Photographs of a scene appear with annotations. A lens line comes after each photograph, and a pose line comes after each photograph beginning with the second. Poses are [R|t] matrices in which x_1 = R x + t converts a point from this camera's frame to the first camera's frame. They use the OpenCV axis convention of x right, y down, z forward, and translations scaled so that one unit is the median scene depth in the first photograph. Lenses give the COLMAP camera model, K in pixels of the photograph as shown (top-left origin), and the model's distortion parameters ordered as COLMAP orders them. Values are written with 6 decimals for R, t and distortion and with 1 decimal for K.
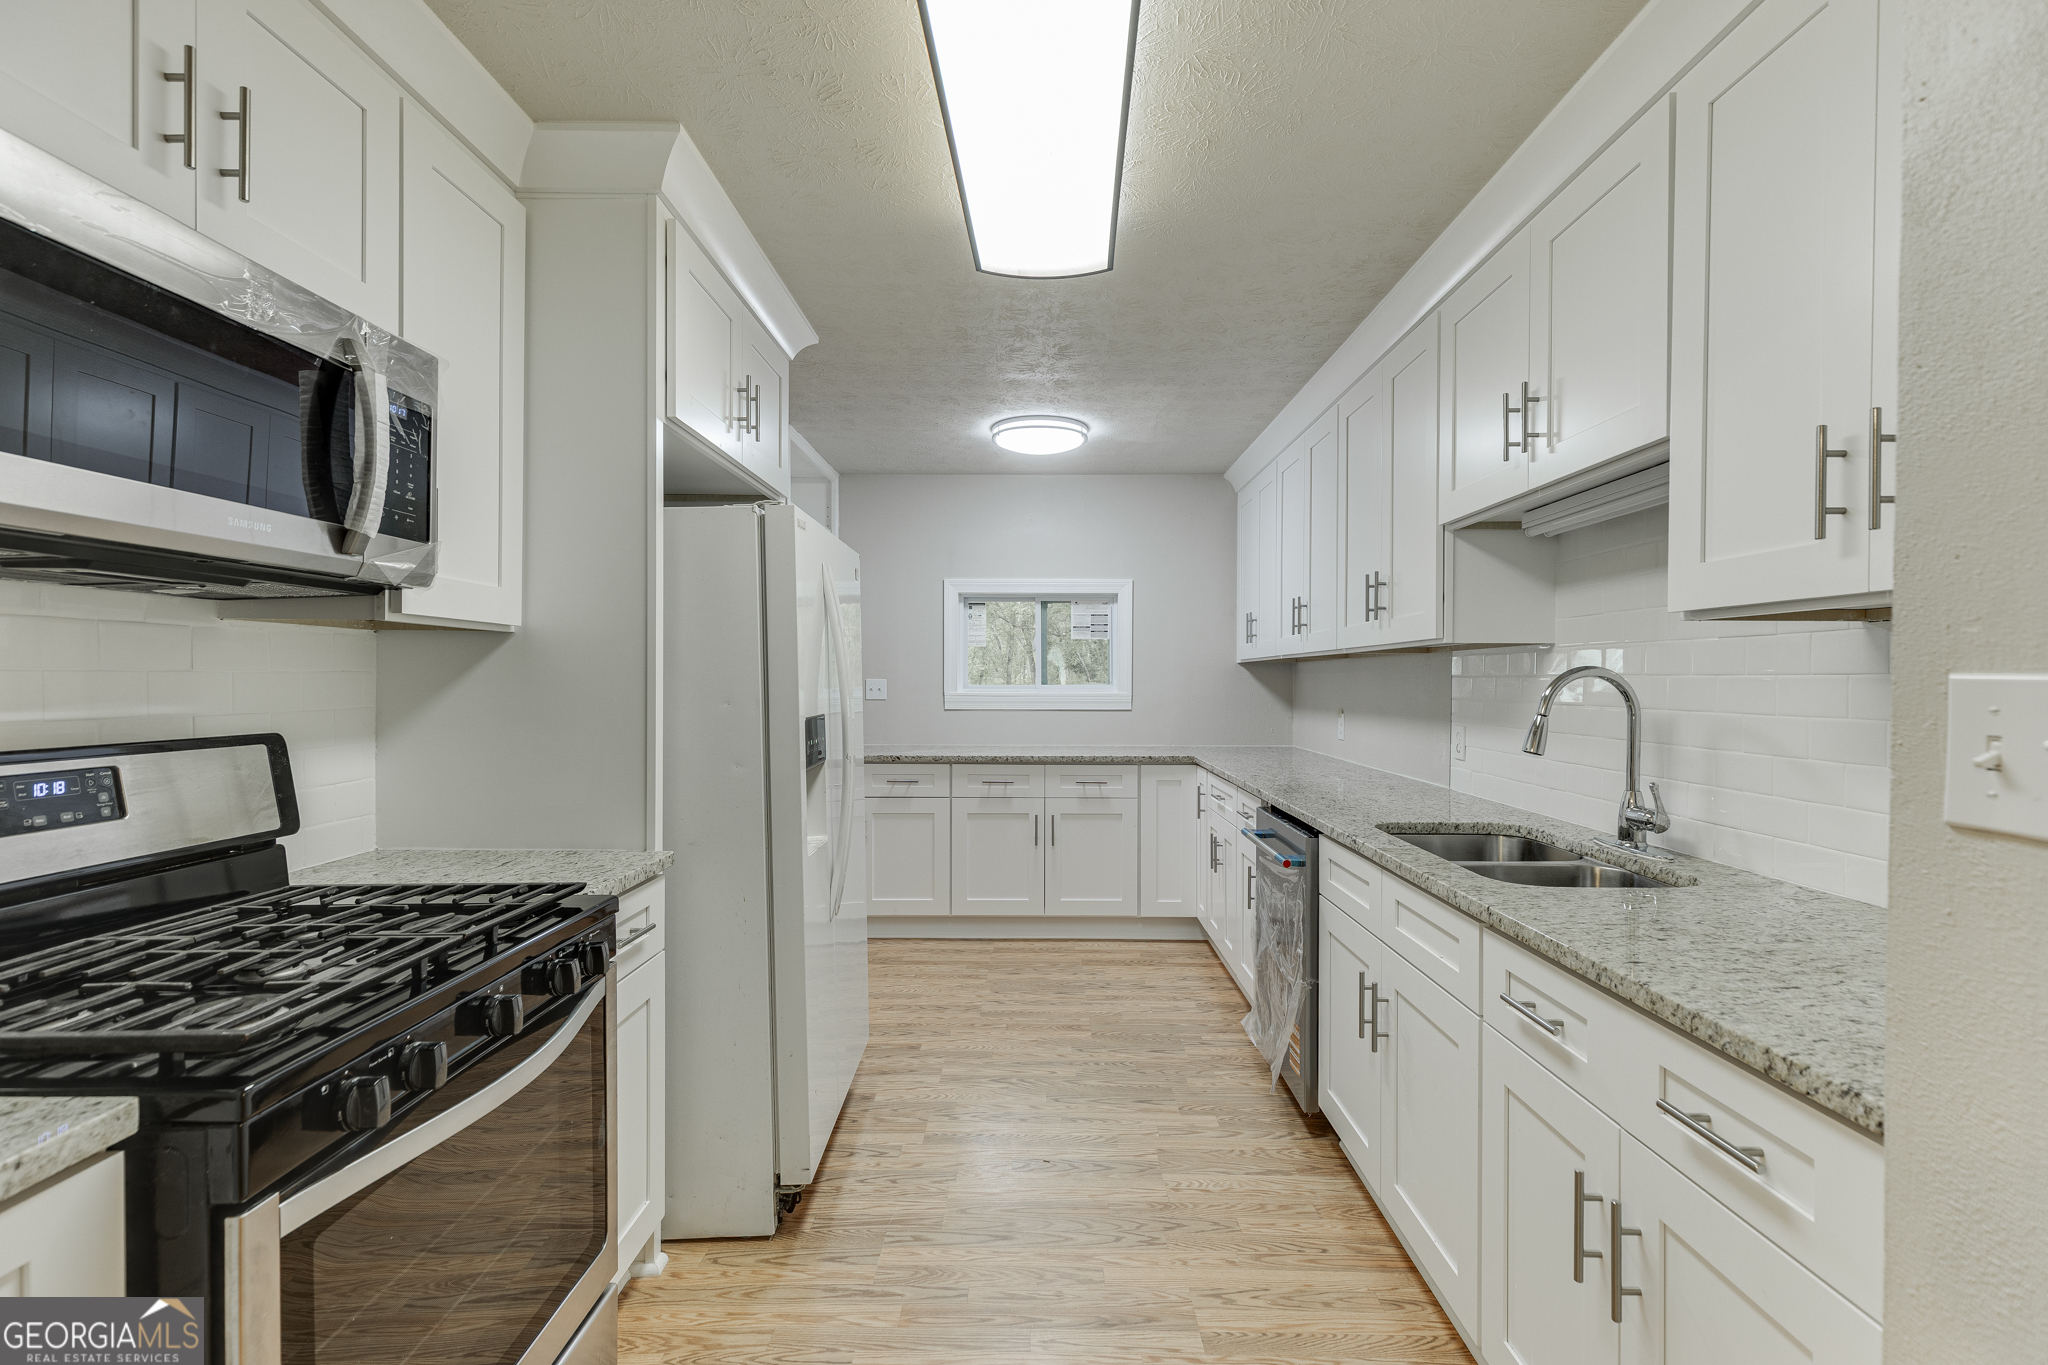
lens RADIAL K [[907.5, 0, 1039.6], [0, 907.5, 686.7], [0, 0, 1]] dist [0.003716, -0.000697]
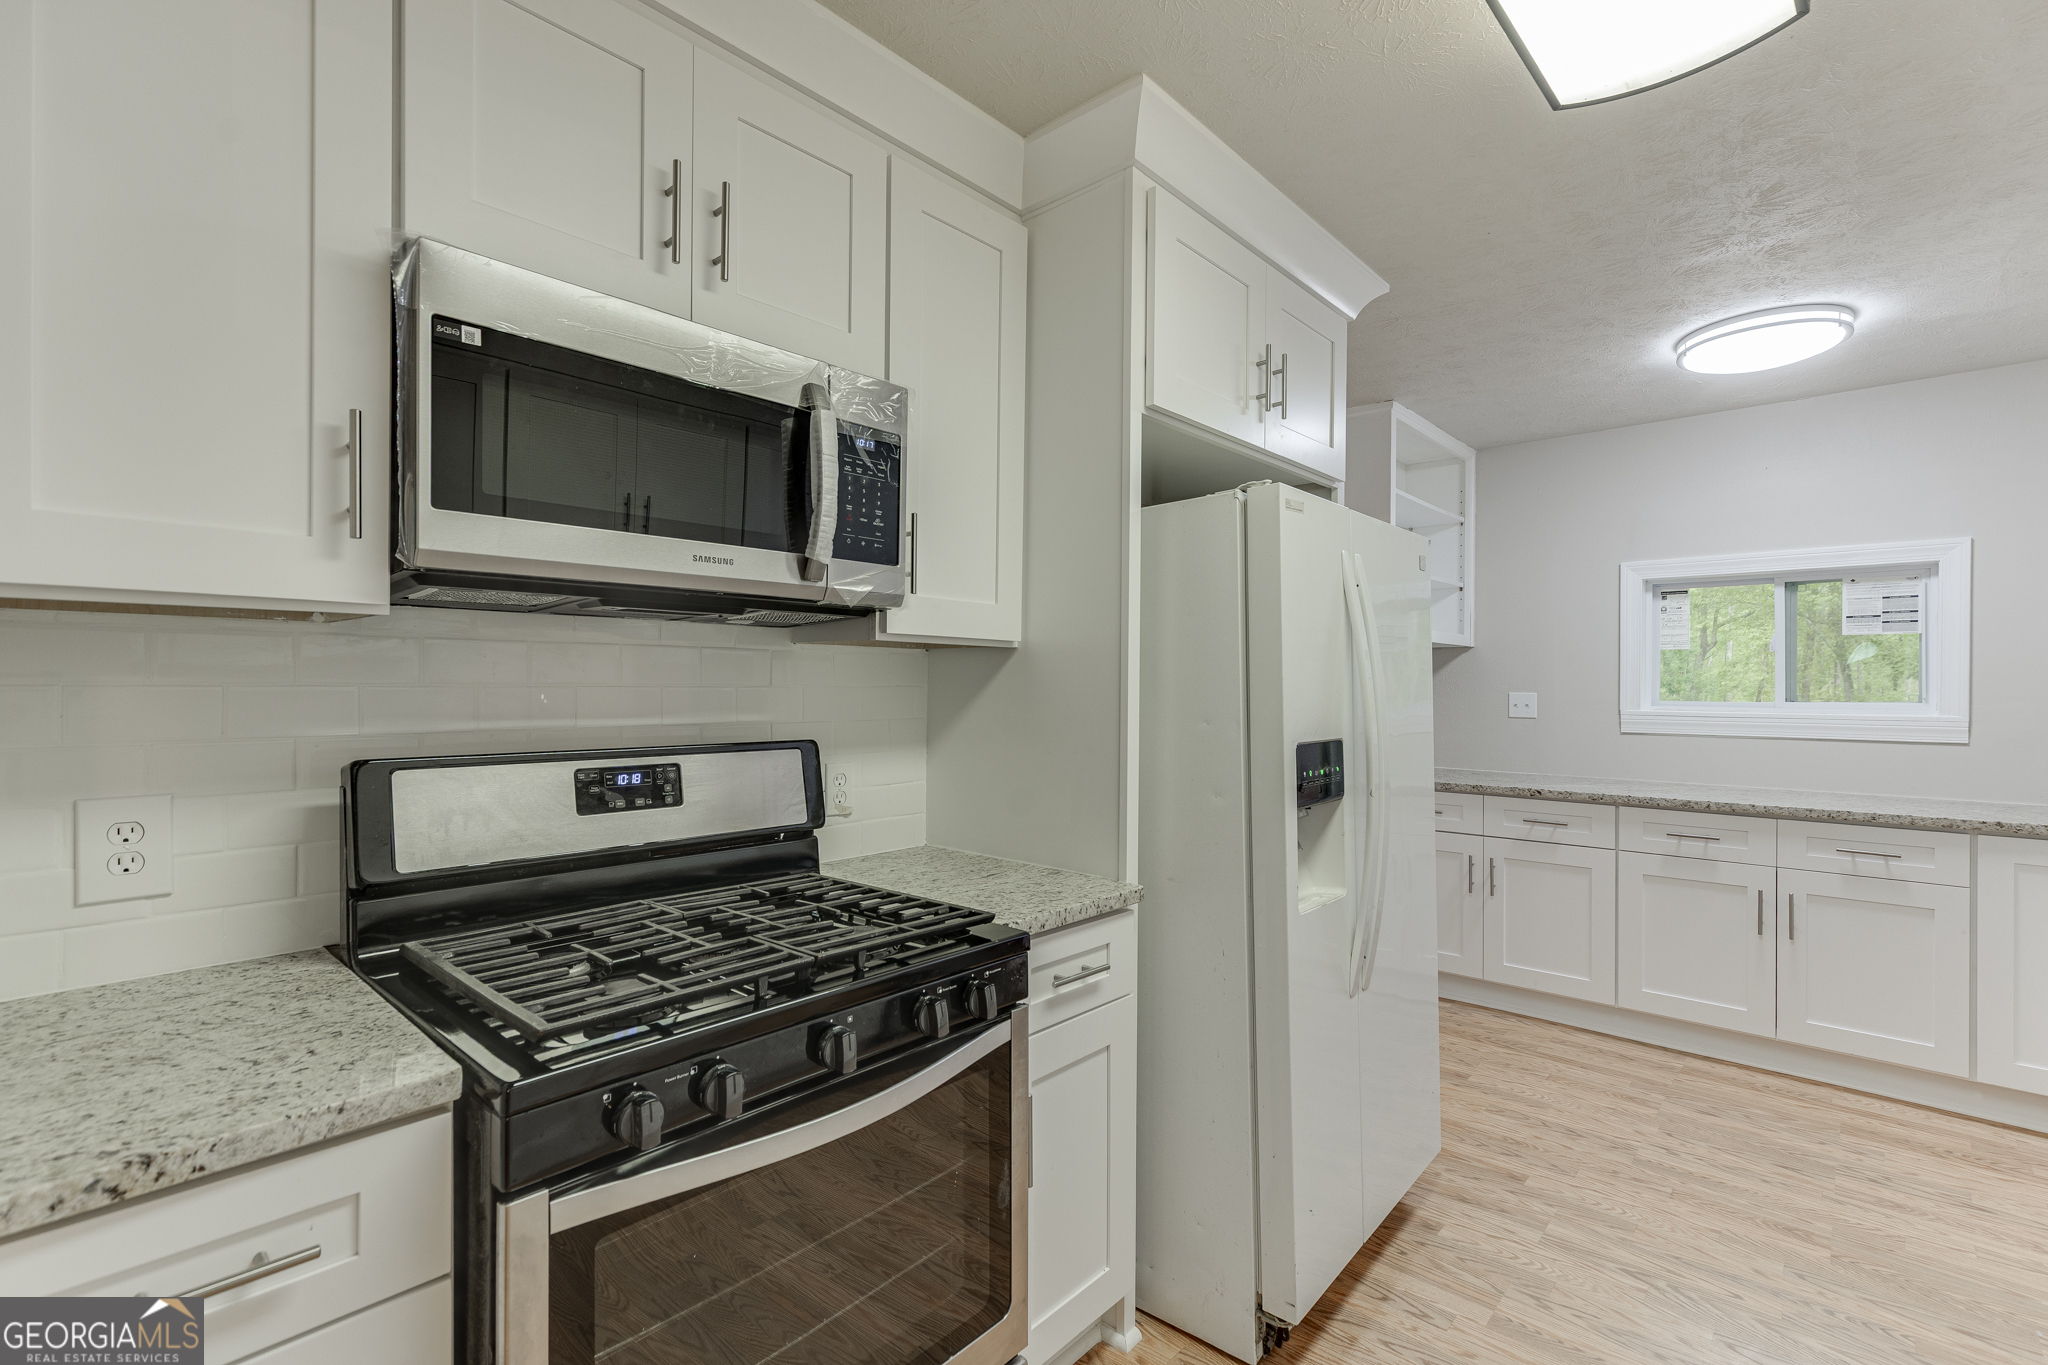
lens RADIAL K [[912.4, 0, 1046.5], [0, 912.4, 686.9], [0, 0, 1]] dist [0.011391, -0.003776]
pose [[0.746448, 0.002350, -0.665440, 0.123816], [-0.009585, 0.999928, -0.007220, -0.008530], [0.665375, 0.011768, 0.746416, 0.249178]]
